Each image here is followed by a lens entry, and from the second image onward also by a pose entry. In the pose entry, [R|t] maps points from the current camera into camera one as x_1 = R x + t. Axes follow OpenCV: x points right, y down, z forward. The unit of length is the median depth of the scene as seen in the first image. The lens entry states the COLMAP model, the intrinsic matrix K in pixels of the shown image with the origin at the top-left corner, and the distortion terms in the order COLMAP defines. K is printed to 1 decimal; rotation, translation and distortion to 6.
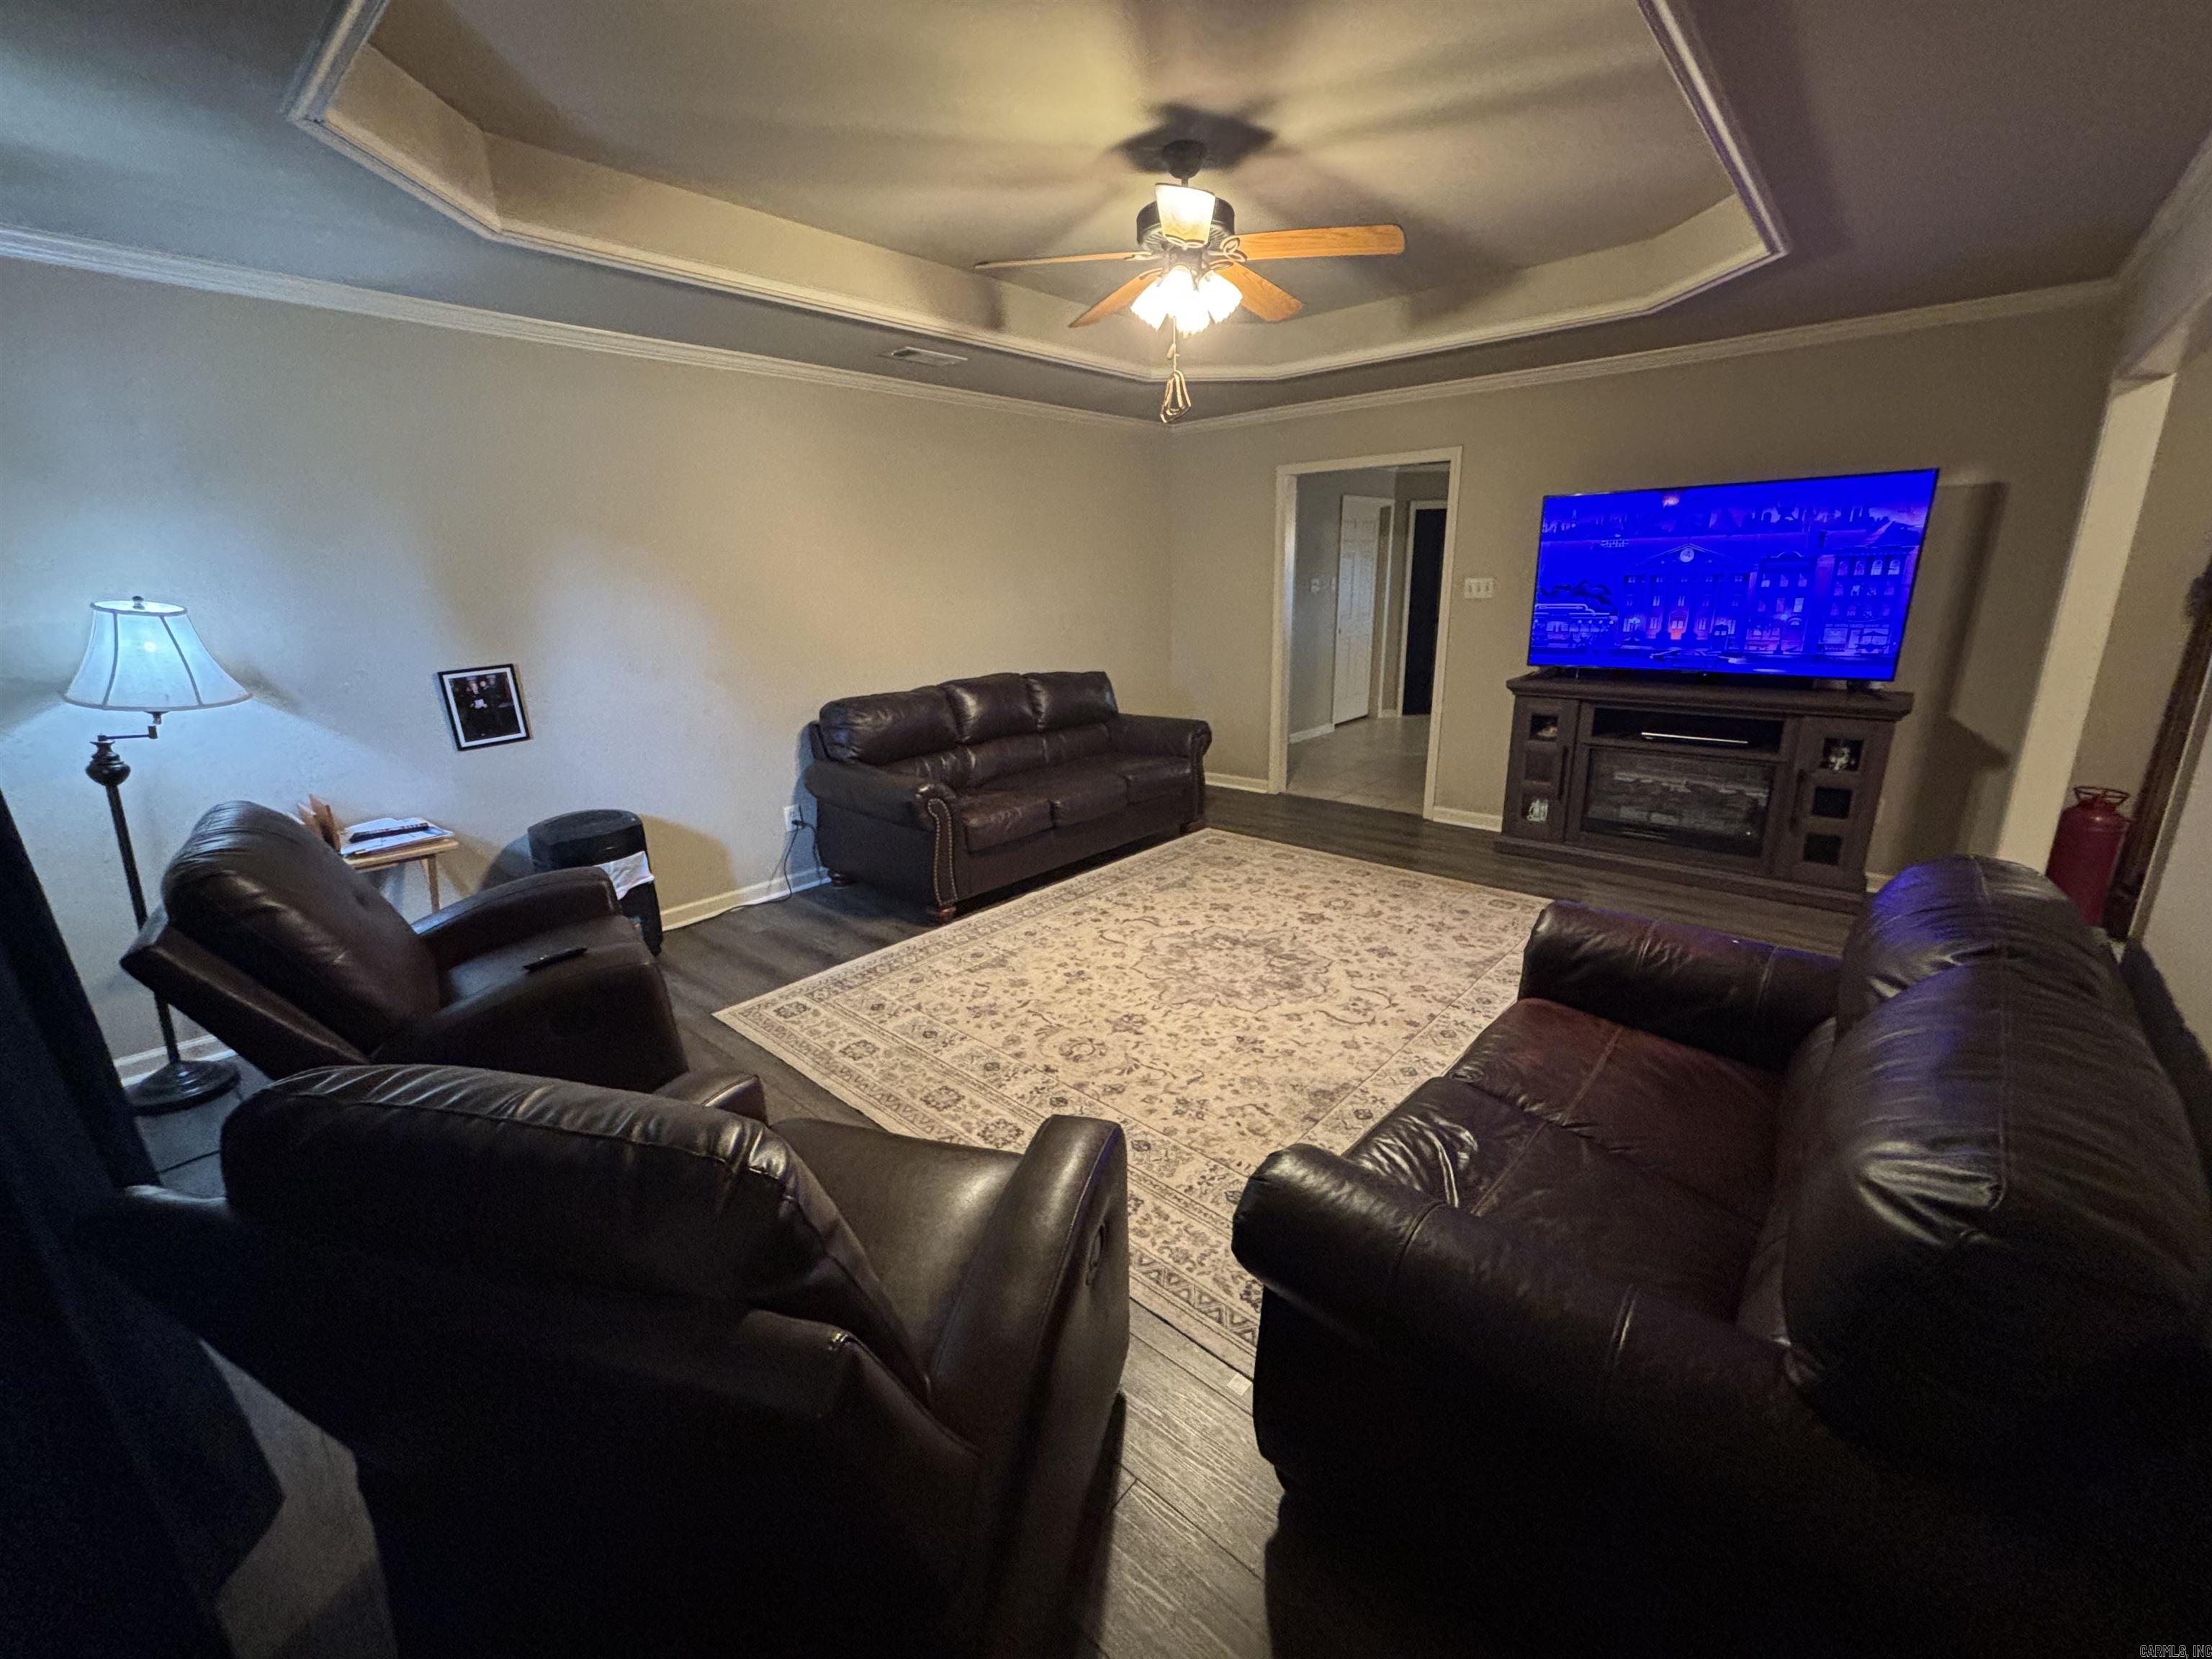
lens RADIAL K [[888.0, 0, 1118.3], [0, 888.0, 833.2], [0, 0, 1]] dist [0.002252, -0.000065]
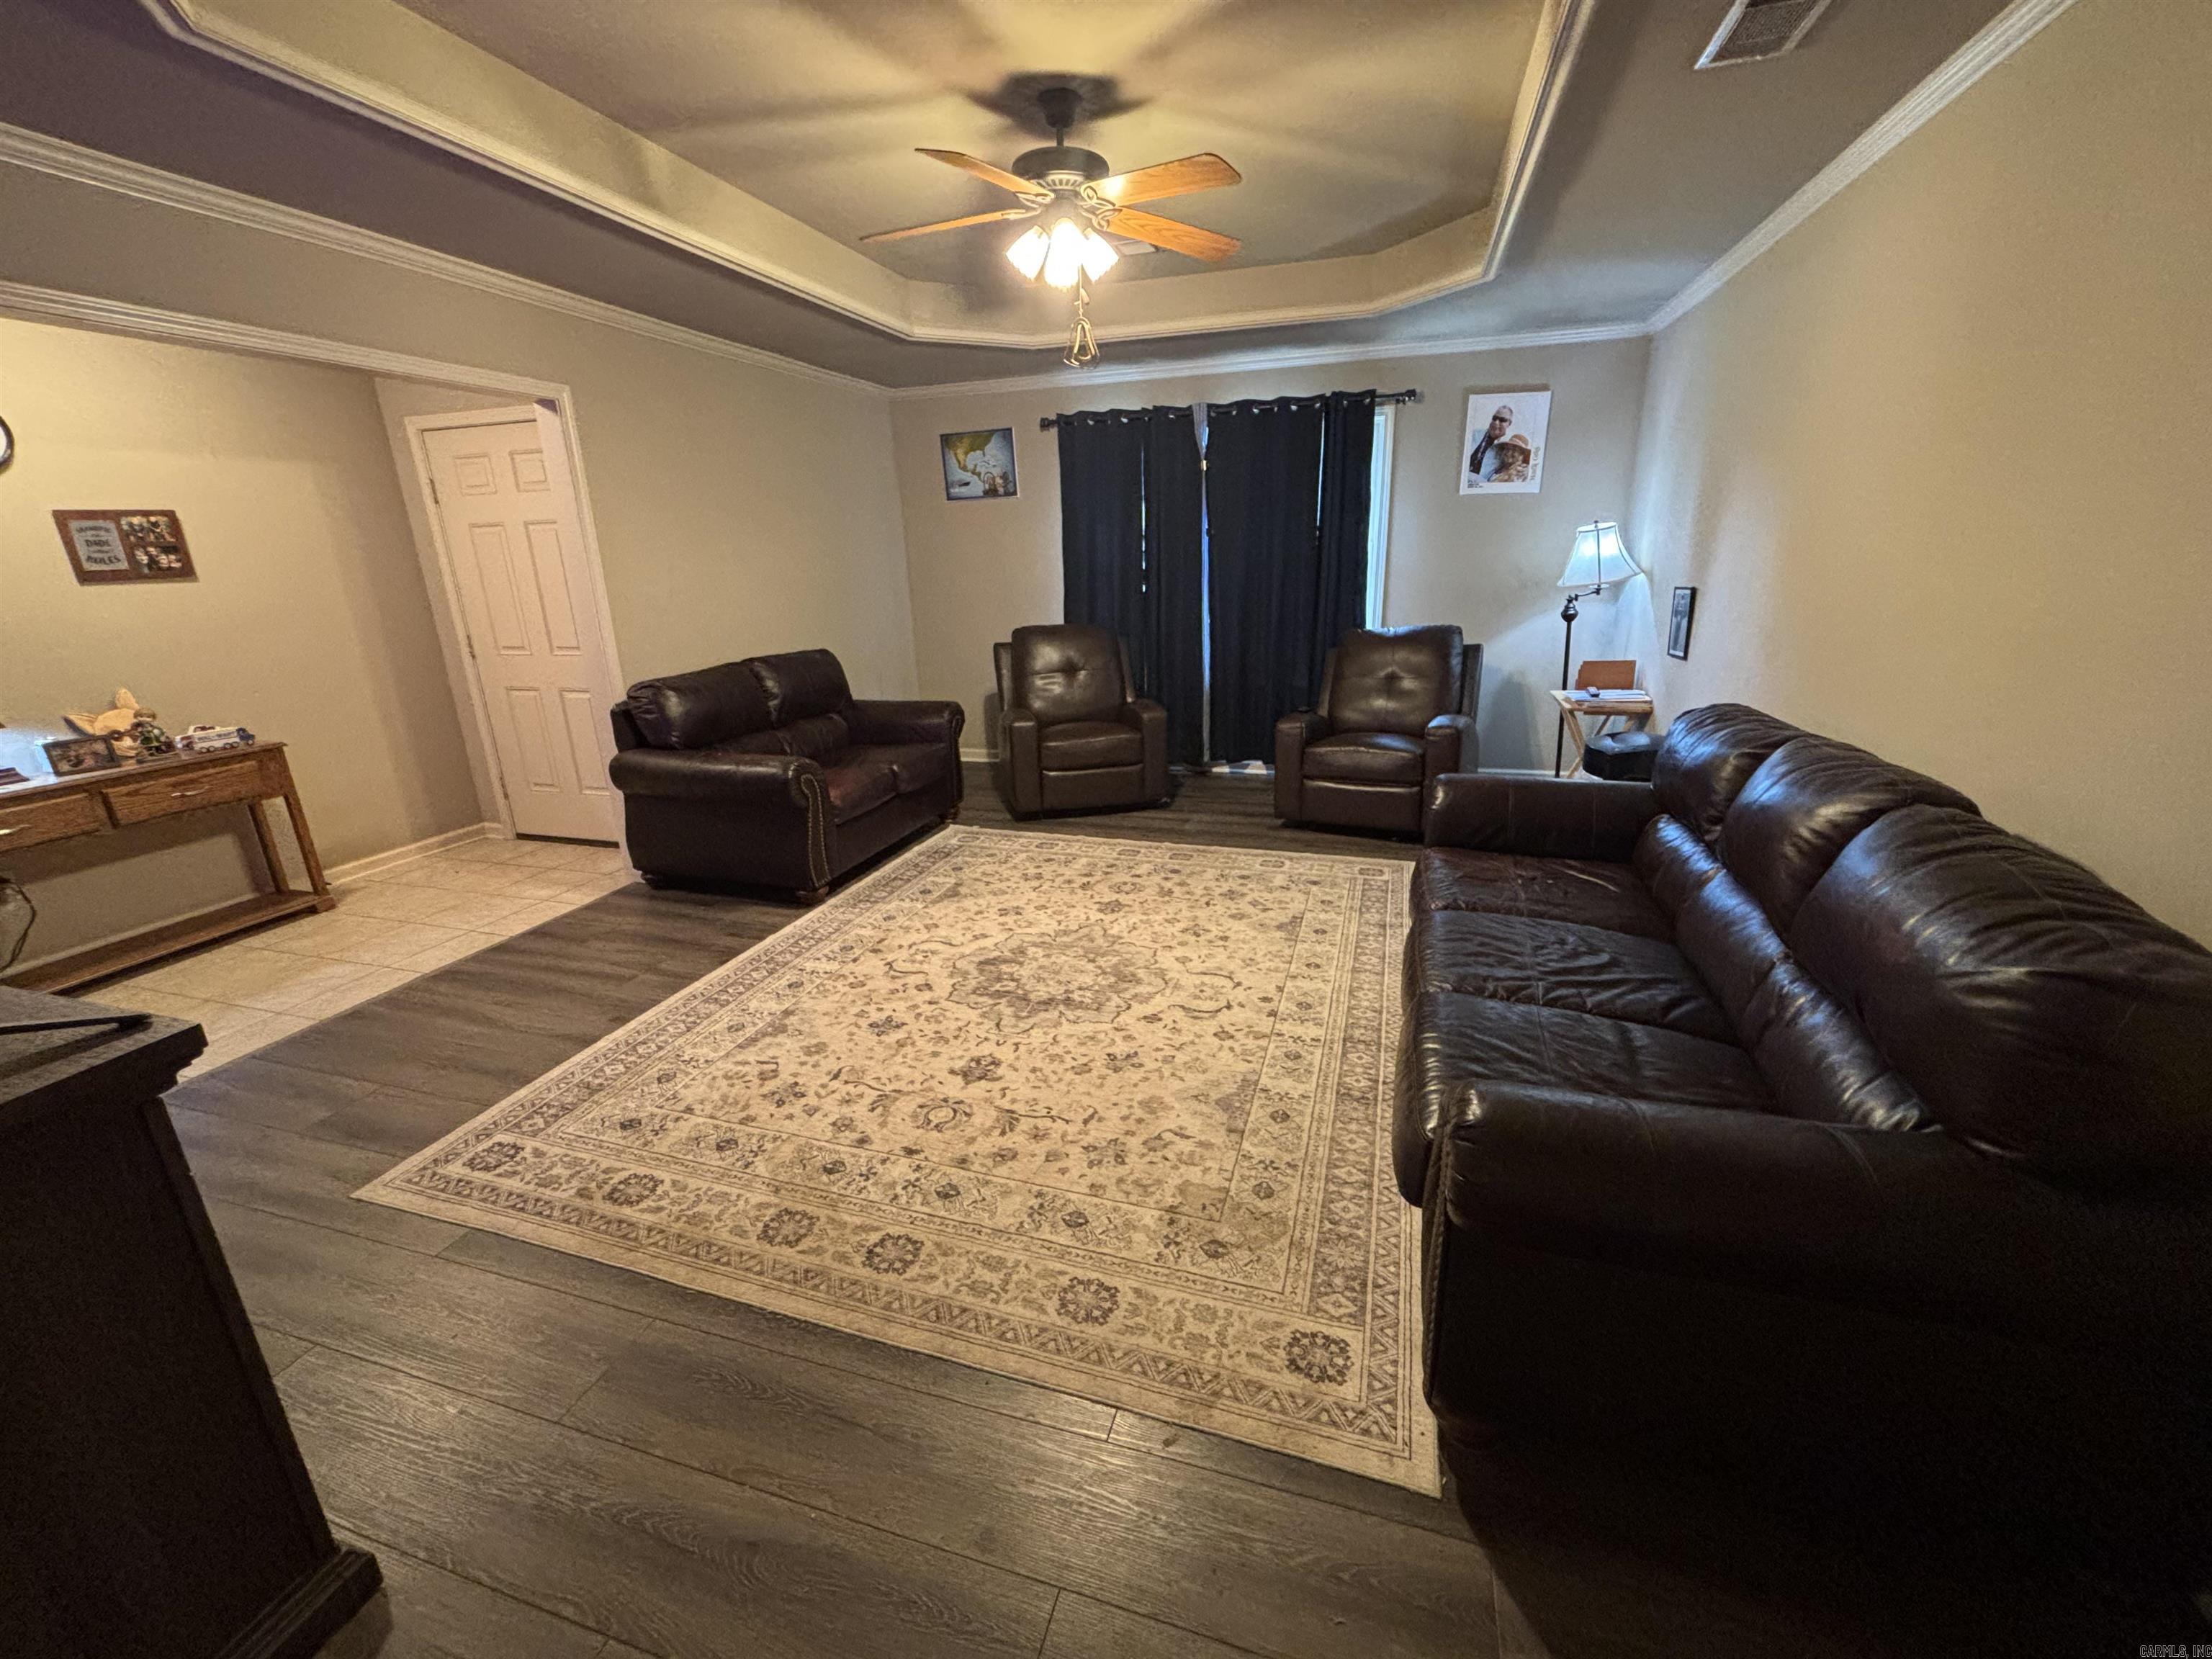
lens RADIAL K [[888.0, 0, 1123.2], [0, 888.0, 826.3], [0, 0, 1]] dist [0.002252, -0.000065]
pose [[-0.909504, 0.170081, -0.379309, 0.371706], [-0.066511, 0.841174, 0.536658, -0.451286], [0.410341, 0.513321, -0.753739, 1.577857]]
